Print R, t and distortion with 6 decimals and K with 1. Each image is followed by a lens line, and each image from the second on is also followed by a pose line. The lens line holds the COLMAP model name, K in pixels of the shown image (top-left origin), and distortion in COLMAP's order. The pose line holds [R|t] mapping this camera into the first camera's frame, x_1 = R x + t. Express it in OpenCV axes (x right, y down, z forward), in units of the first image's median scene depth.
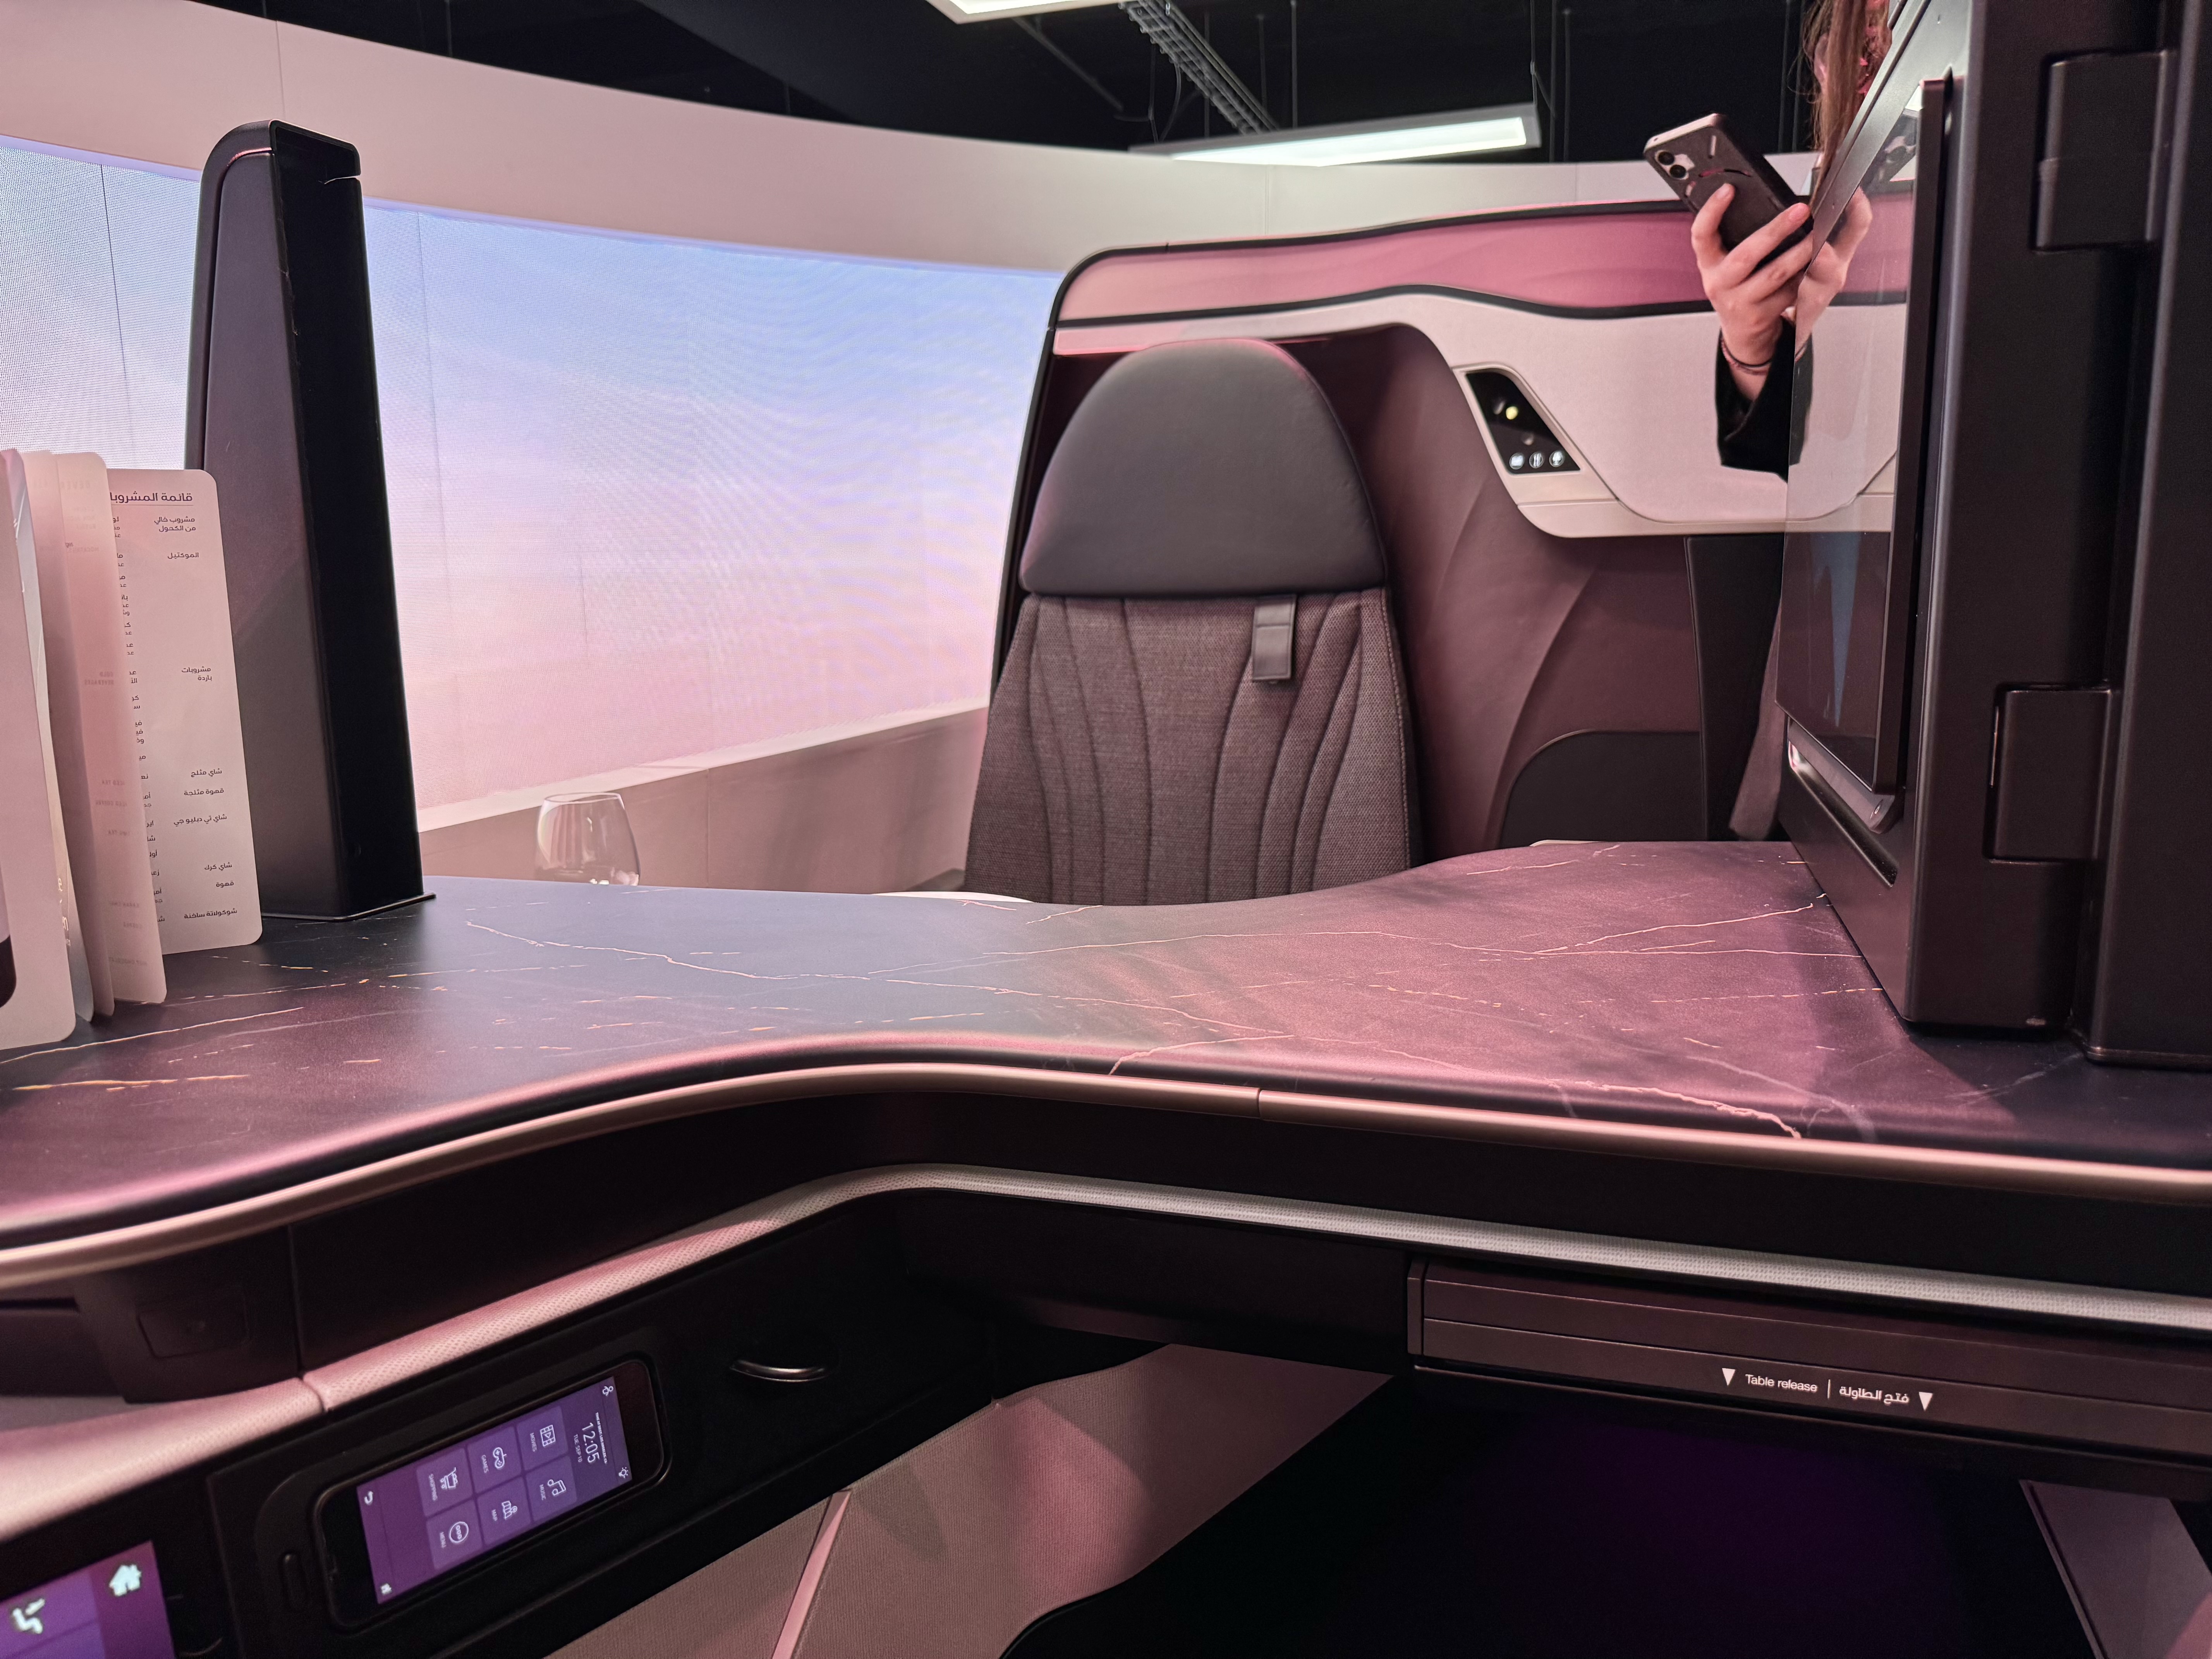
lens RADIAL K [[1524.6, 0, 1120.6], [0, 1524.6, 825.7], [0, 0, 1]] dist [-0.035568, -0.001111]
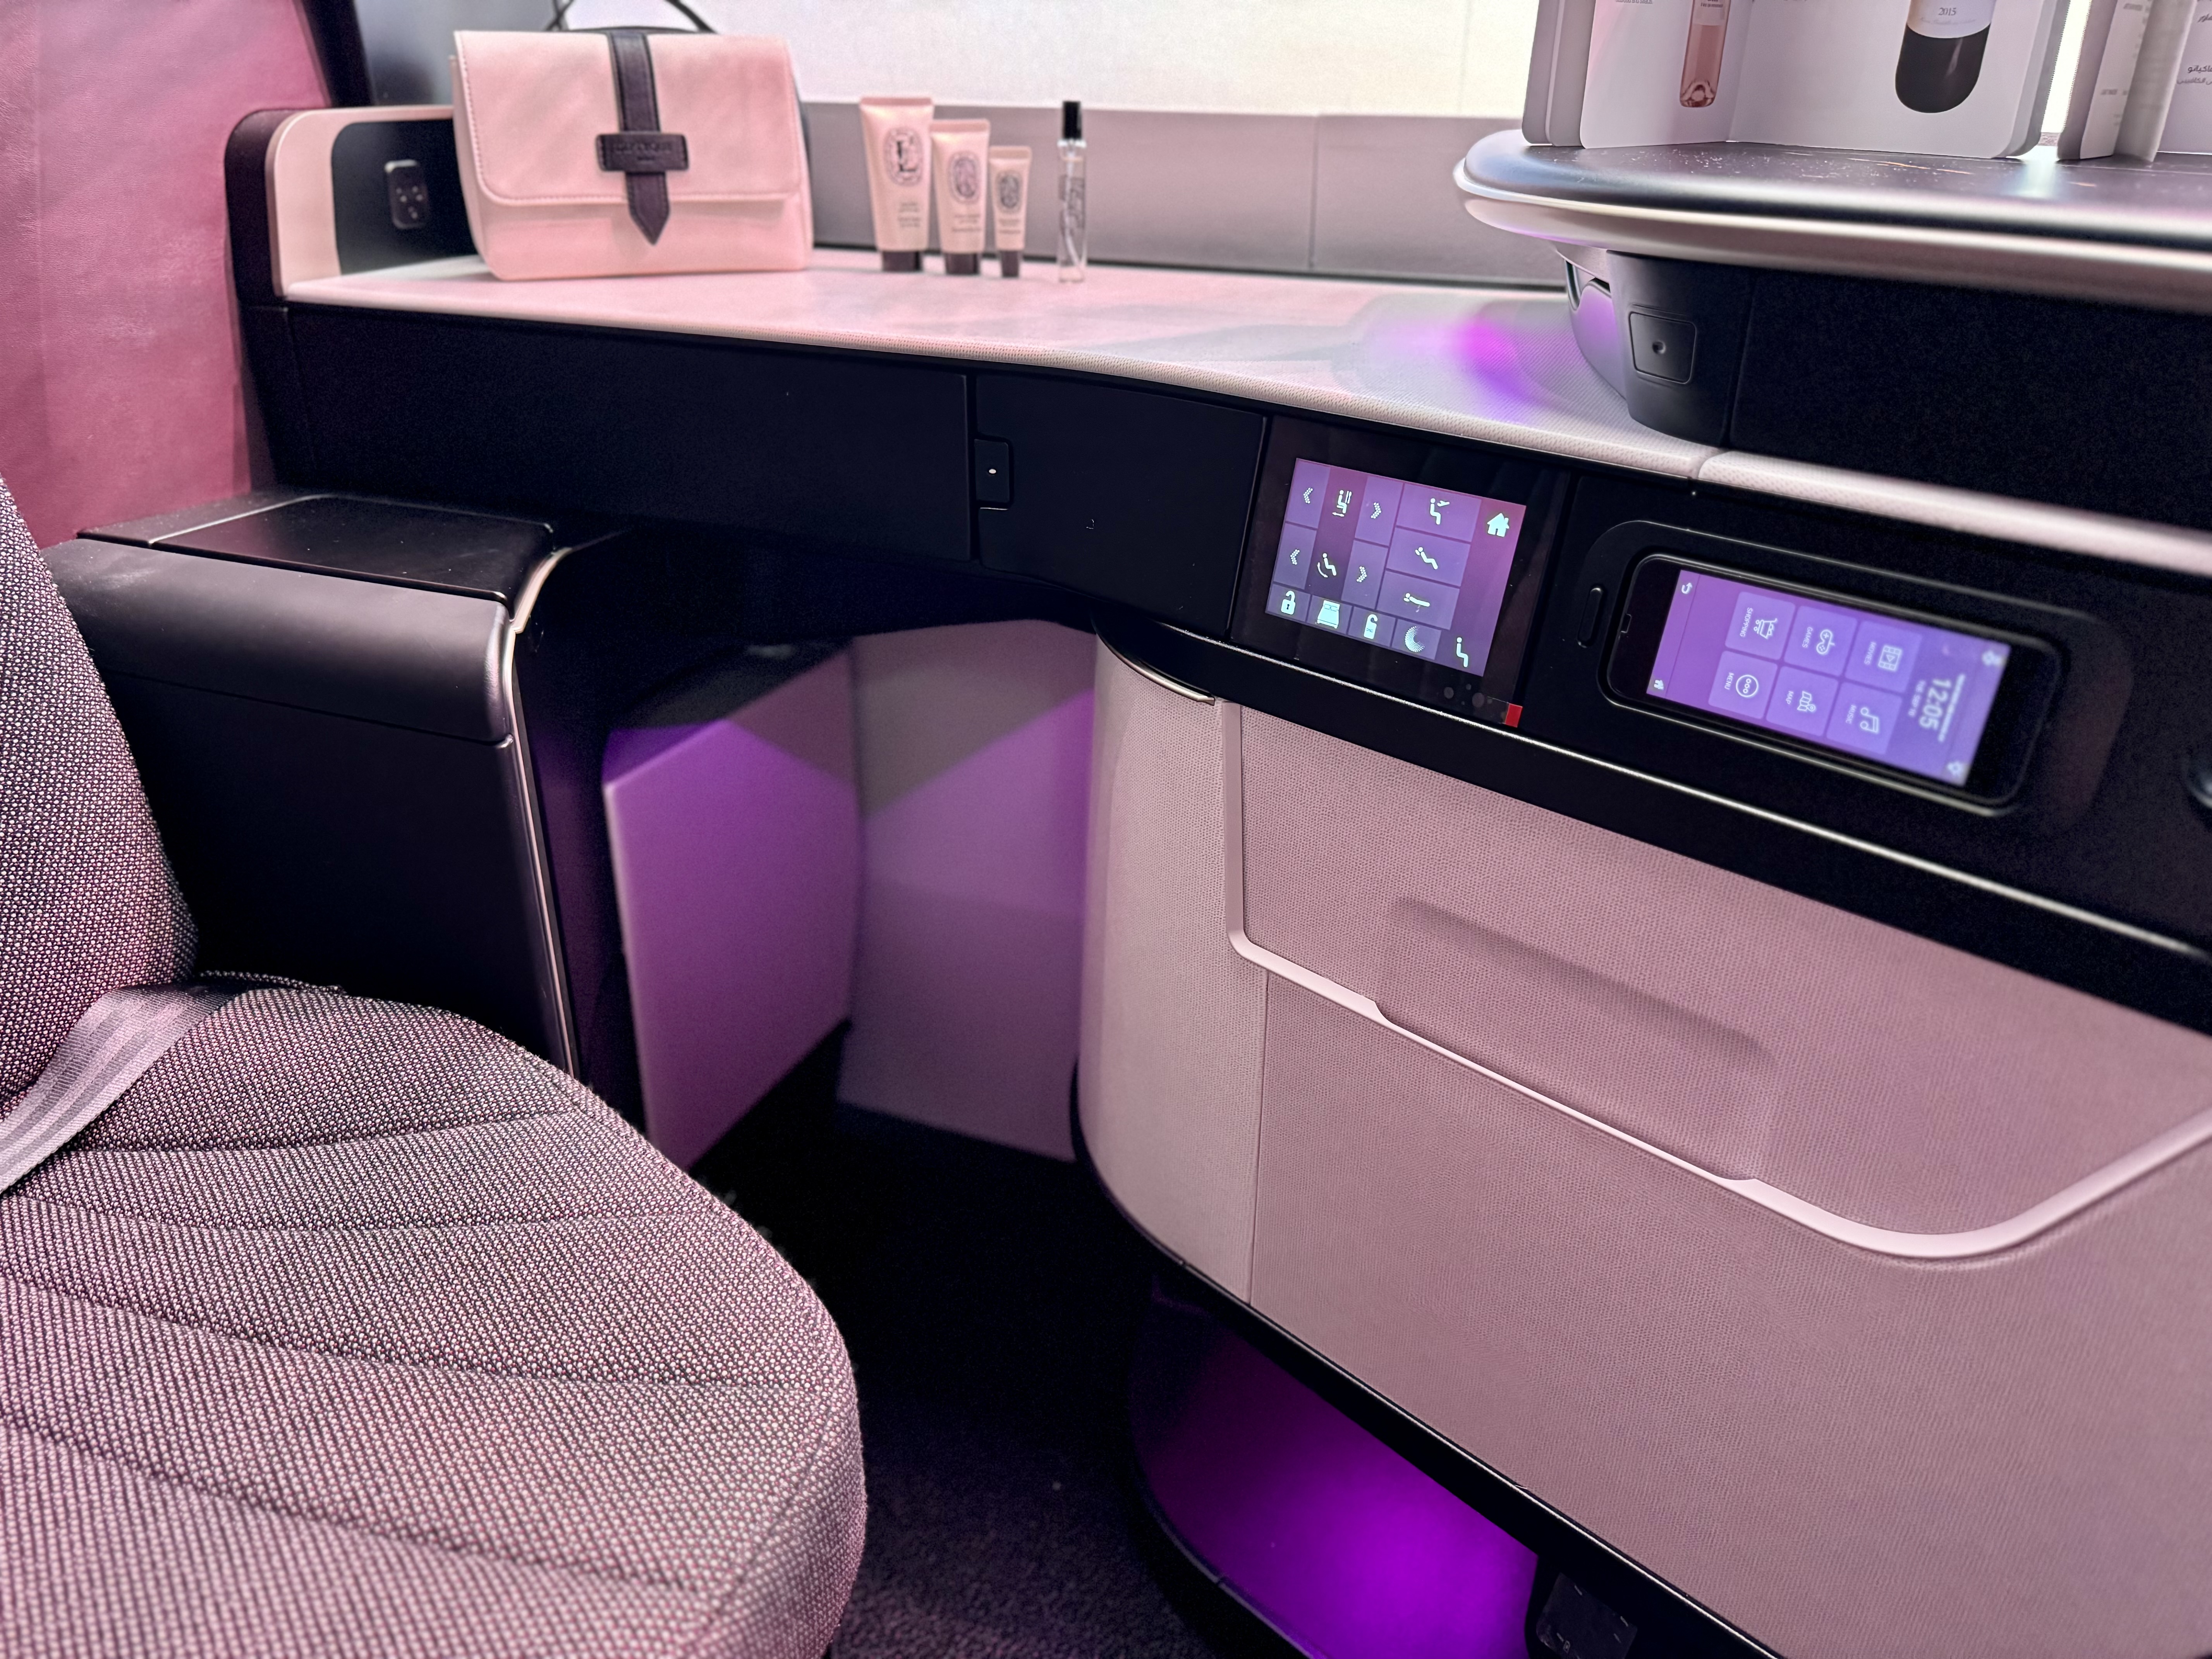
lens RADIAL K [[1524.6, 0, 1120.6], [0, 1524.6, 825.7], [0, 0, 1]] dist [-0.035568, -0.001111]
pose [[-0.061240, 0.432823, -0.899396, 0.422524], [-0.183947, 0.880759, 0.436379, 0.217661], [0.981027, 0.192165, 0.025679, 0.621801]]
